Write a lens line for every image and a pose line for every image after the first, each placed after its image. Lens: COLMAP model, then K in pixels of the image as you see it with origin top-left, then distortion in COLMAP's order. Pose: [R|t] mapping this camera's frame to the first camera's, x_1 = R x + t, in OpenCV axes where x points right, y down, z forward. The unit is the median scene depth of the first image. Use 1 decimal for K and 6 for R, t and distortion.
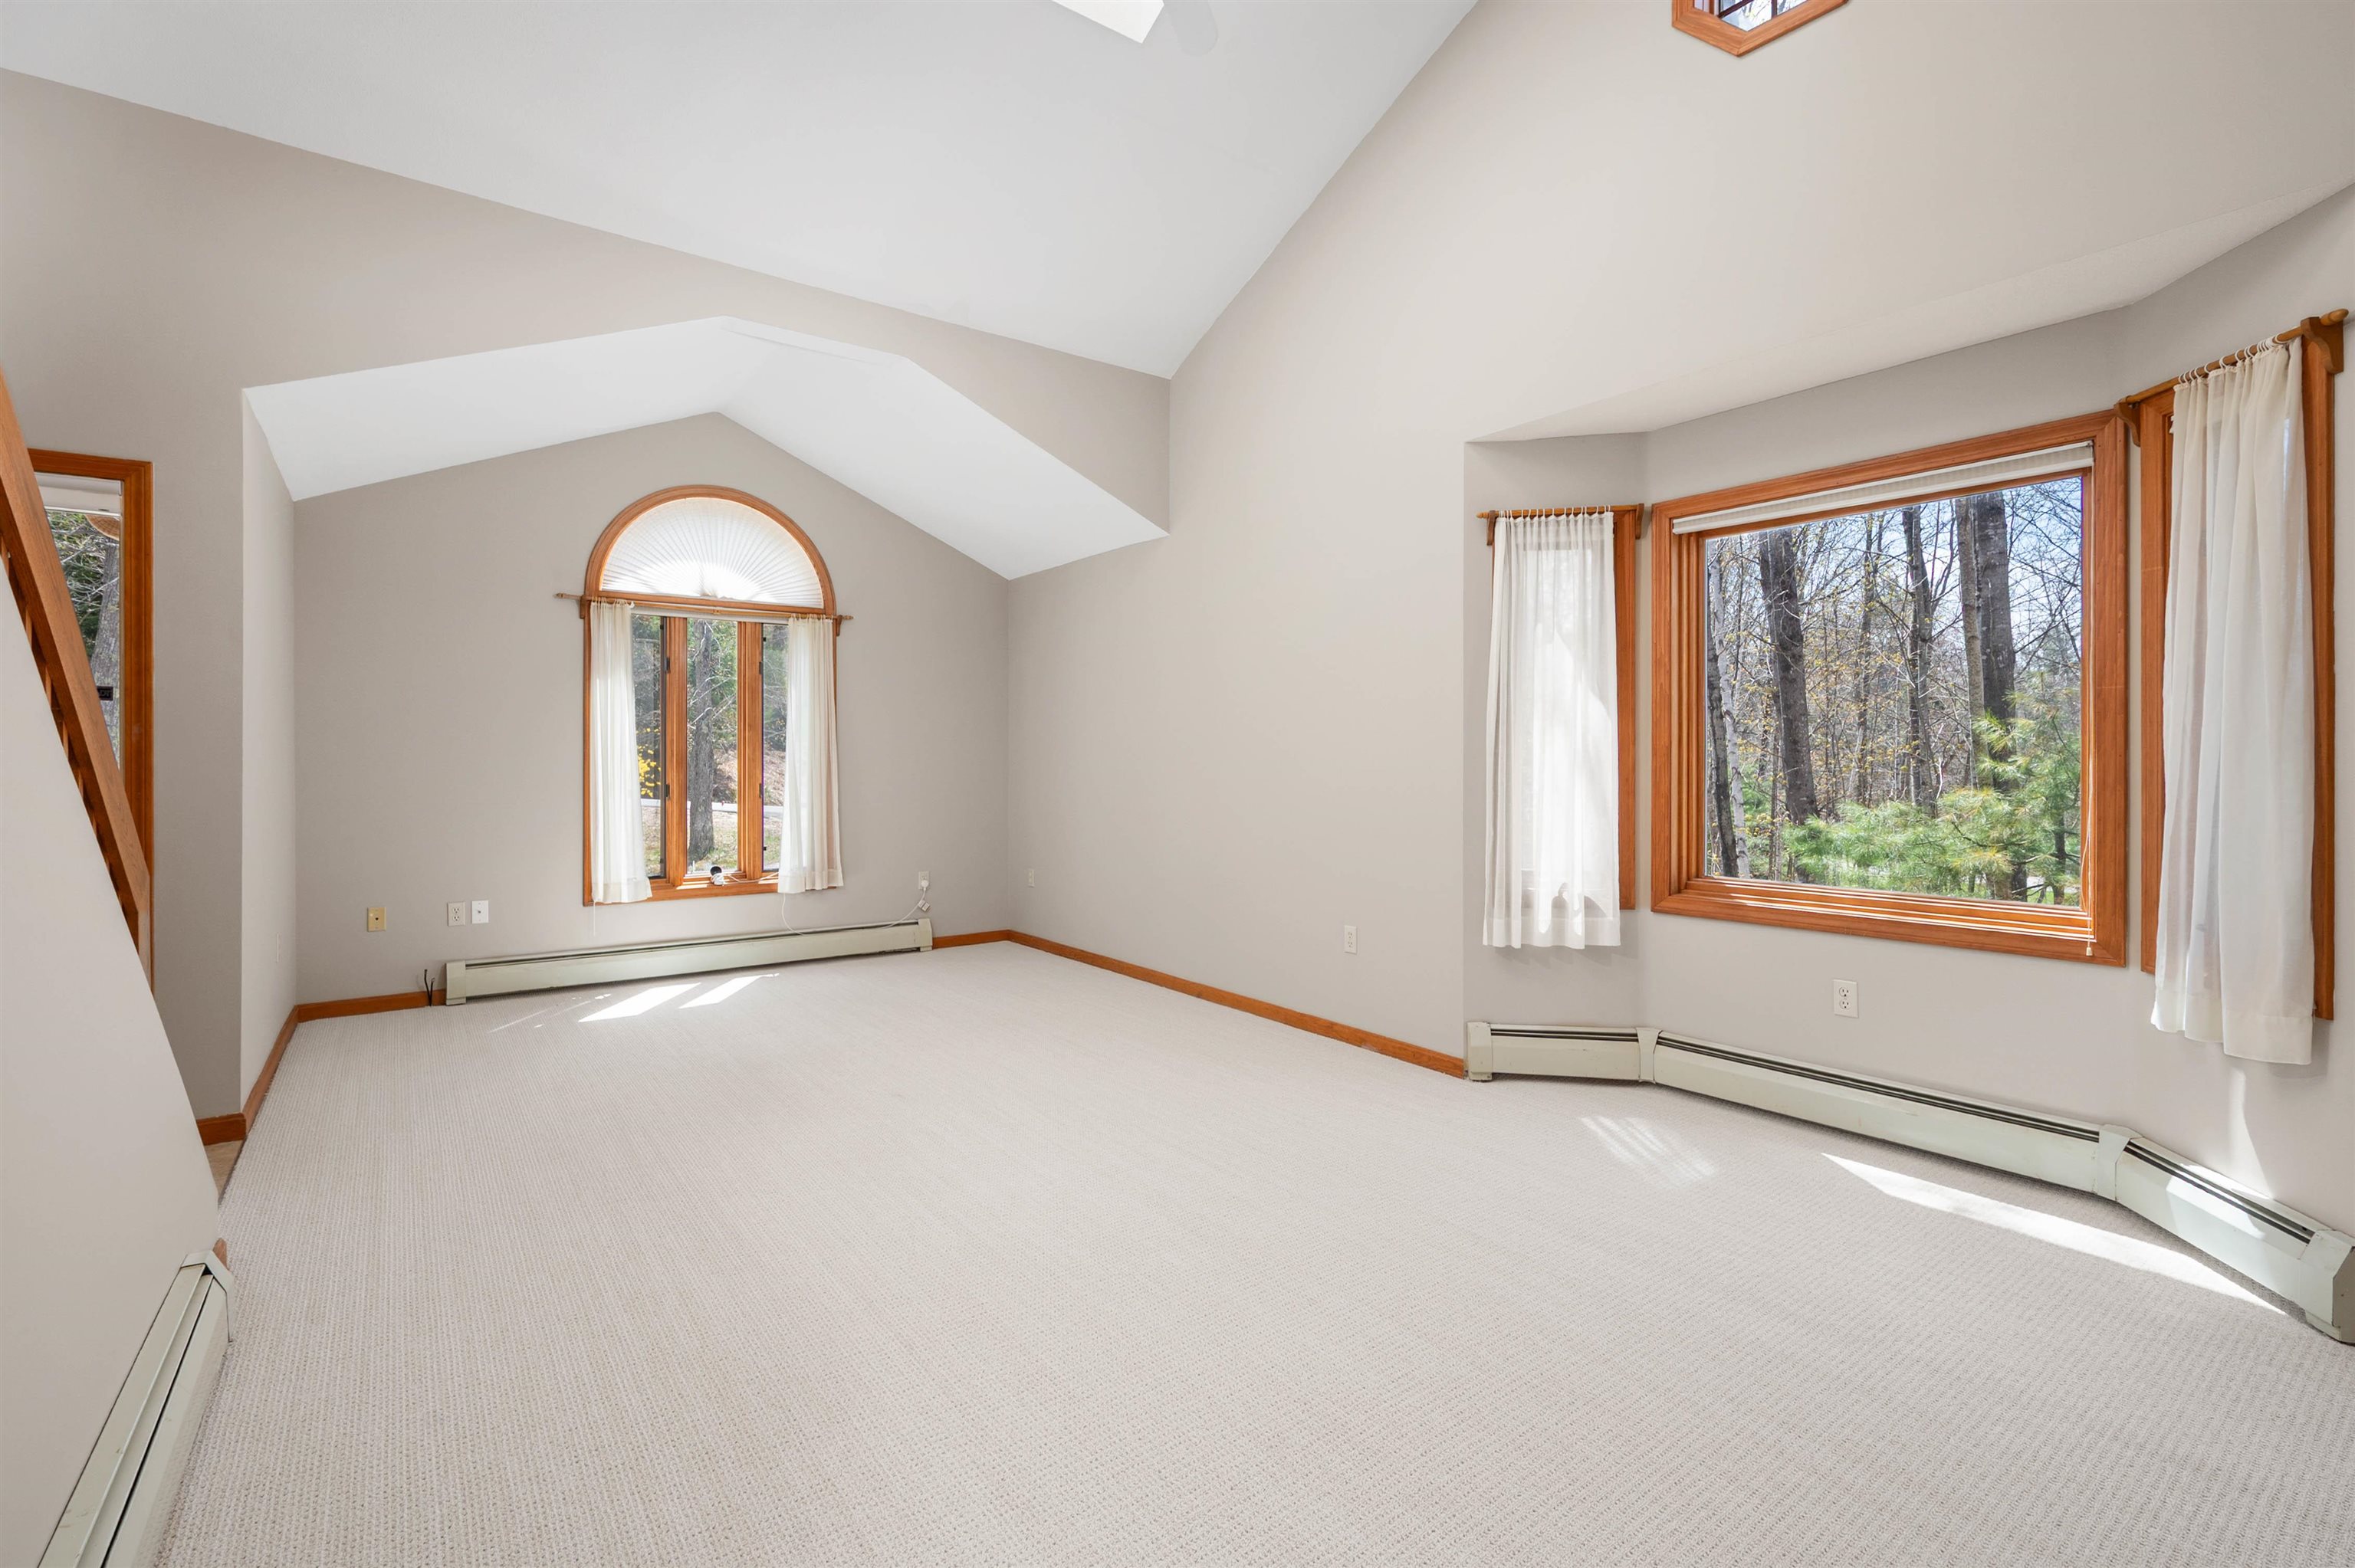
lens RADIAL K [[1055.0, 0, 1203.3], [0, 1055.0, 766.1], [0, 0, 1]] dist [-0.001888, 0.000569]
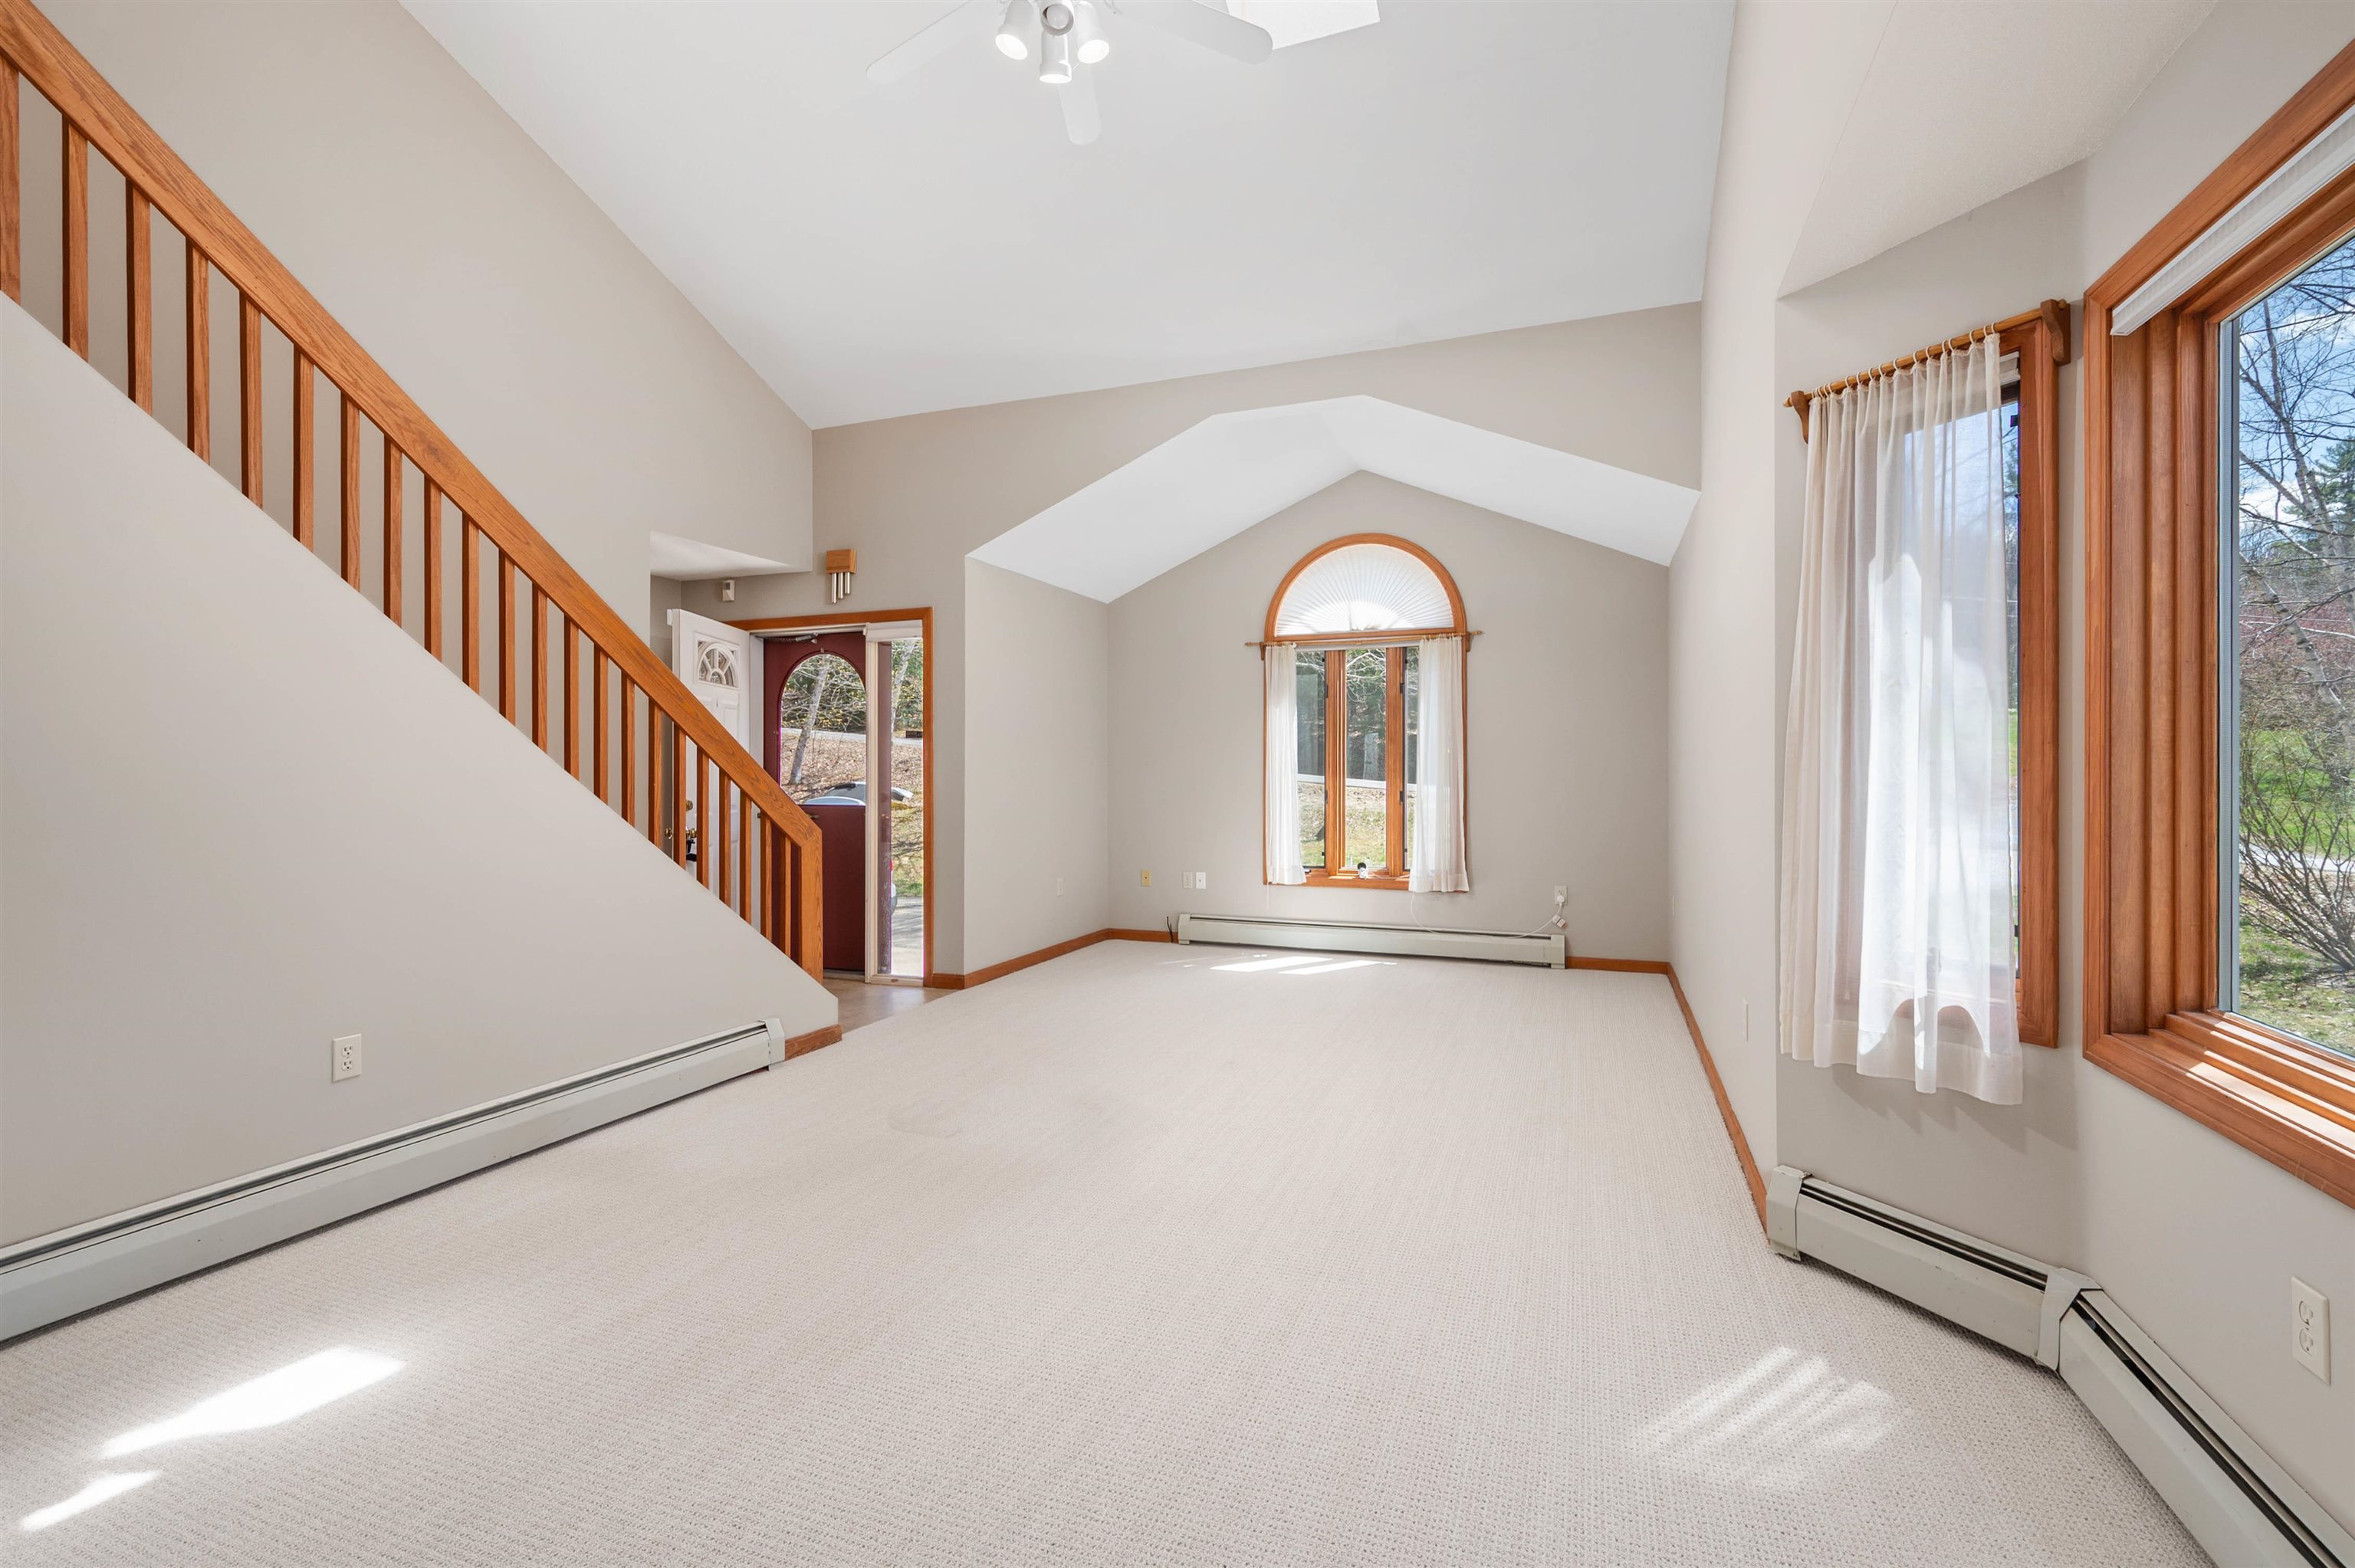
lens RADIAL K [[1055.0, 0, 1171.4], [0, 1055.0, 767.5], [0, 0, 1]] dist [-0.001888, 0.000569]
pose [[0.527621, -0.001276, -0.849479, 0.433400], [-0.004461, 0.999981, -0.004273, -0.003006], [0.849468, 0.006044, 0.527605, 0.224070]]
